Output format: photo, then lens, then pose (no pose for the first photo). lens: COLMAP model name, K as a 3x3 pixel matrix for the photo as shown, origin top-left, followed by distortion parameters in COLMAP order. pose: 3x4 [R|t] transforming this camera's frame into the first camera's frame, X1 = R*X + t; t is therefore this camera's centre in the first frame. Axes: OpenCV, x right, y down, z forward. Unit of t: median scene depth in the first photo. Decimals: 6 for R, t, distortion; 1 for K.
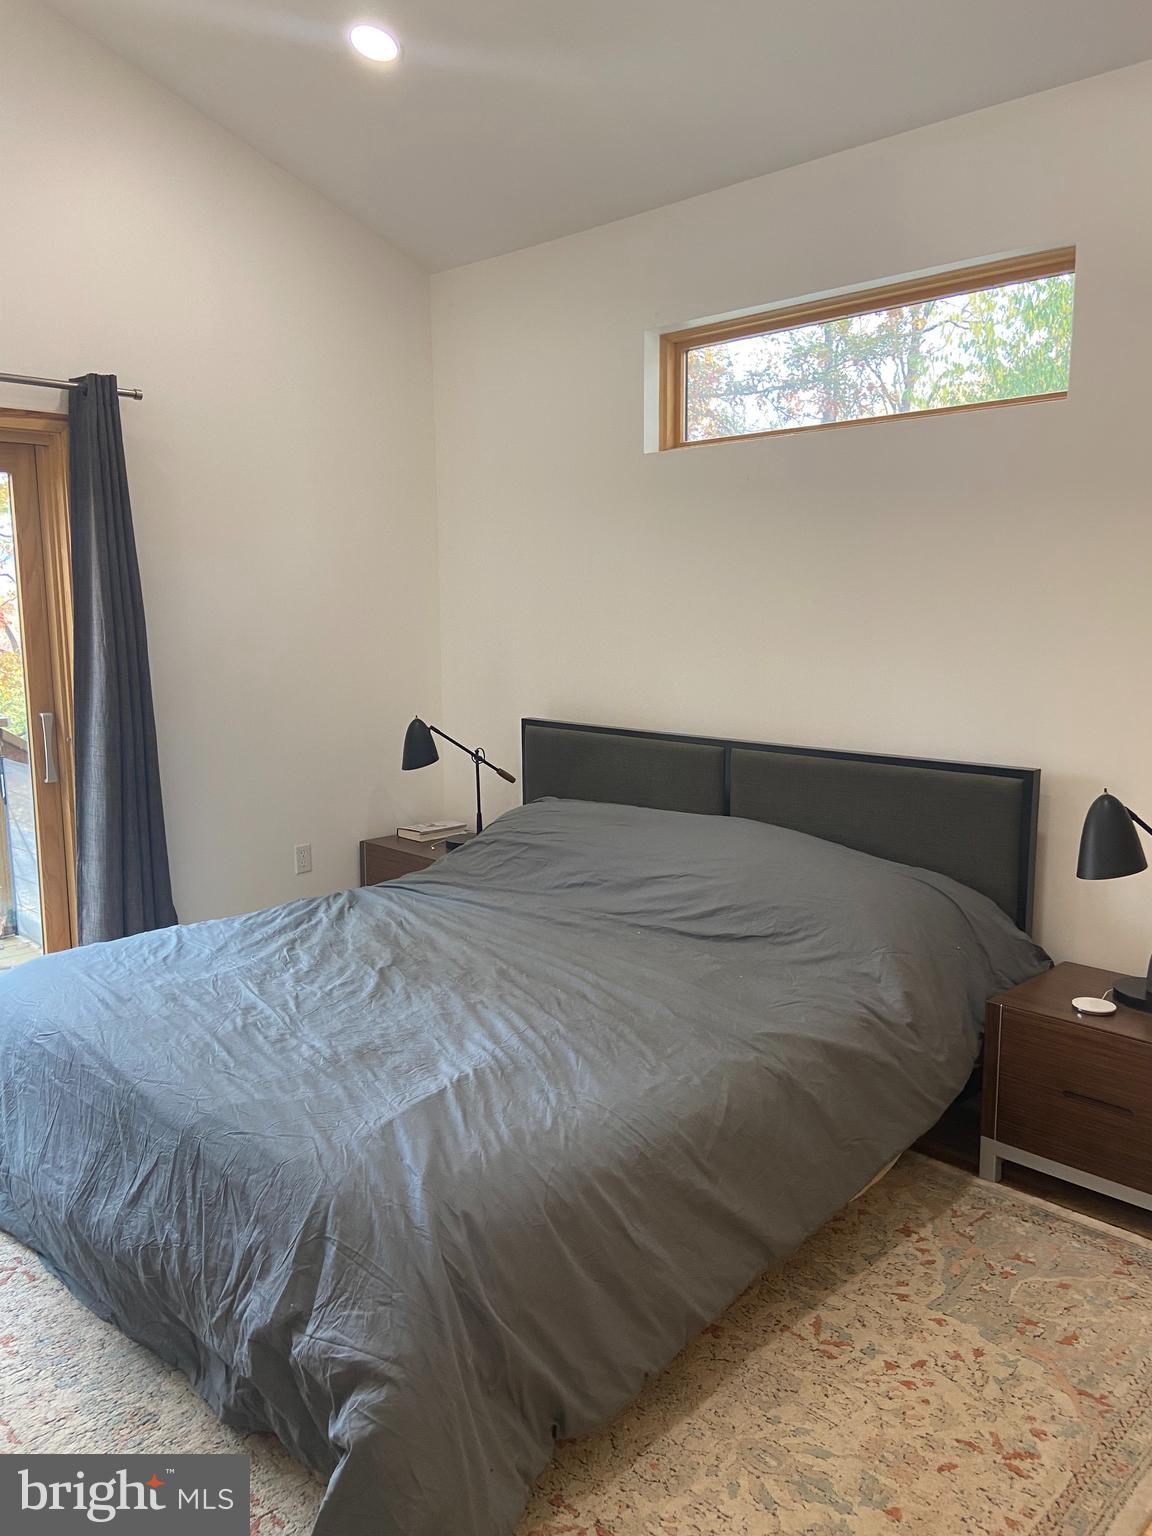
lens RADIAL K [[1156.4, 0, 579.3], [0, 1156.4, 770.1], [0, 0, 1]] dist [0.126740, -0.160083]
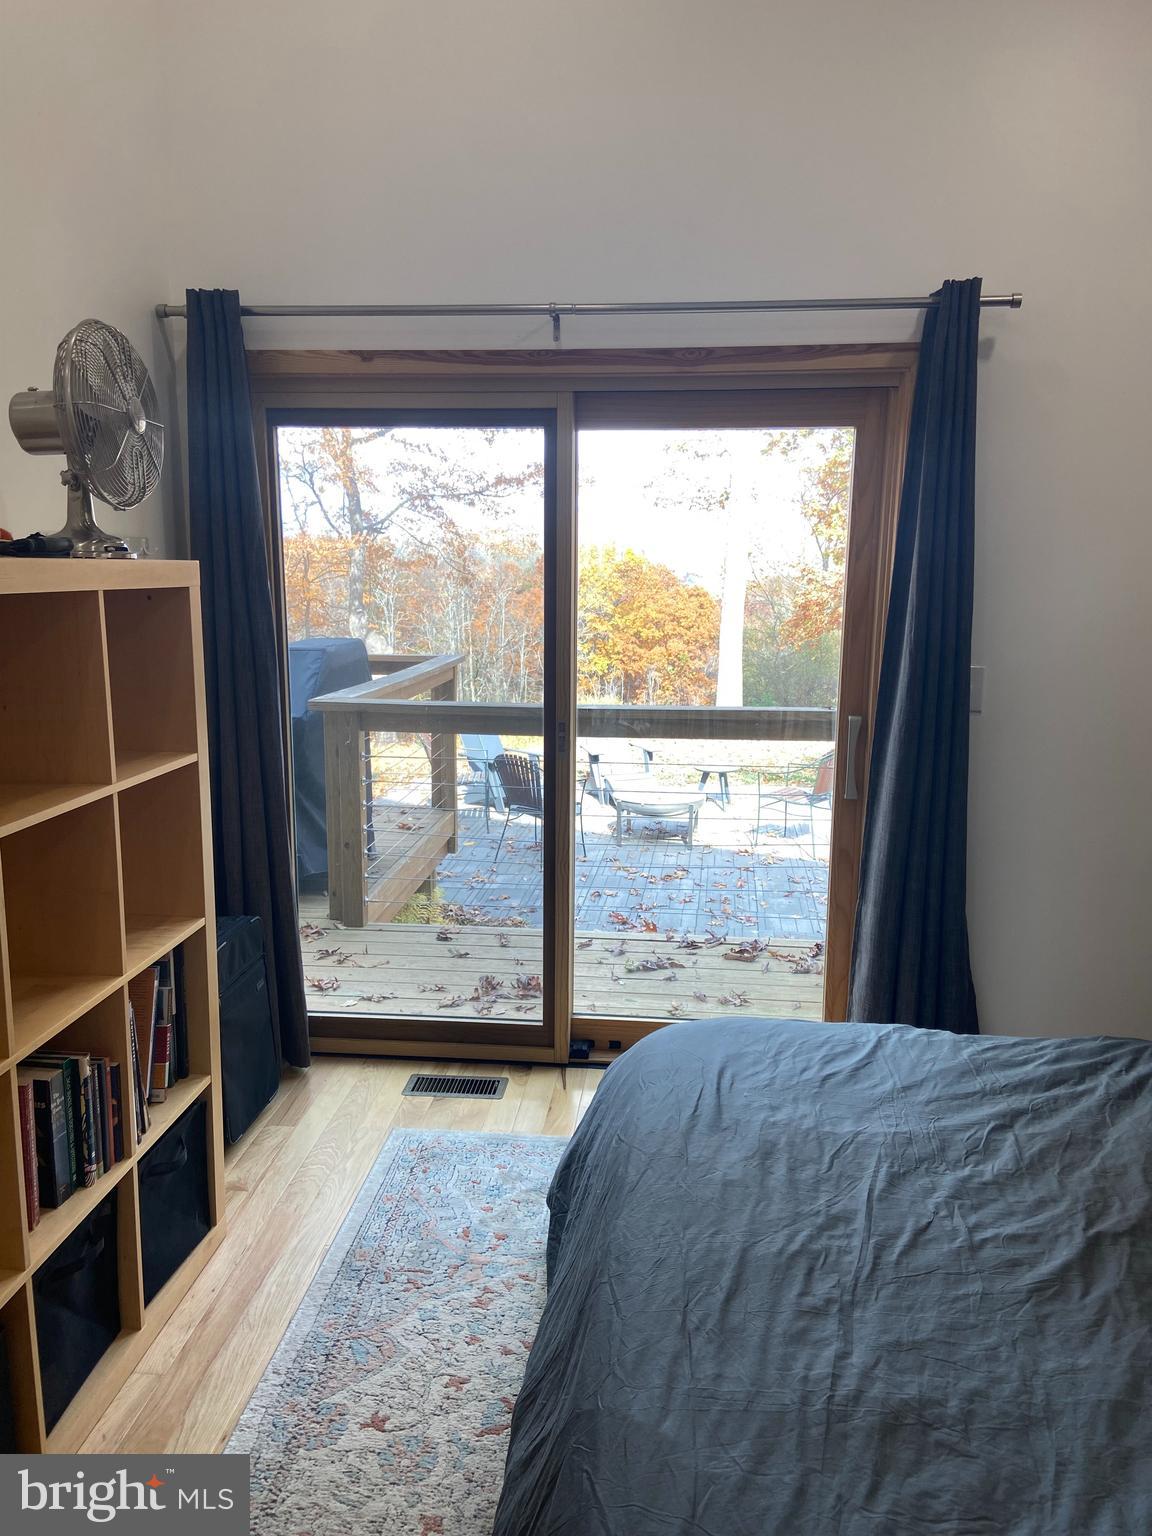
lens RADIAL K [[1156.4, 0, 576.8], [0, 1156.4, 778.3], [0, 0, 1]] dist [0.126740, -0.160083]
pose [[0.627189, 0.152112, -0.763869, 0.077327], [-0.129319, 0.987468, 0.090458, -0.068491], [0.768056, 0.042049, 0.639001, 0.408176]]
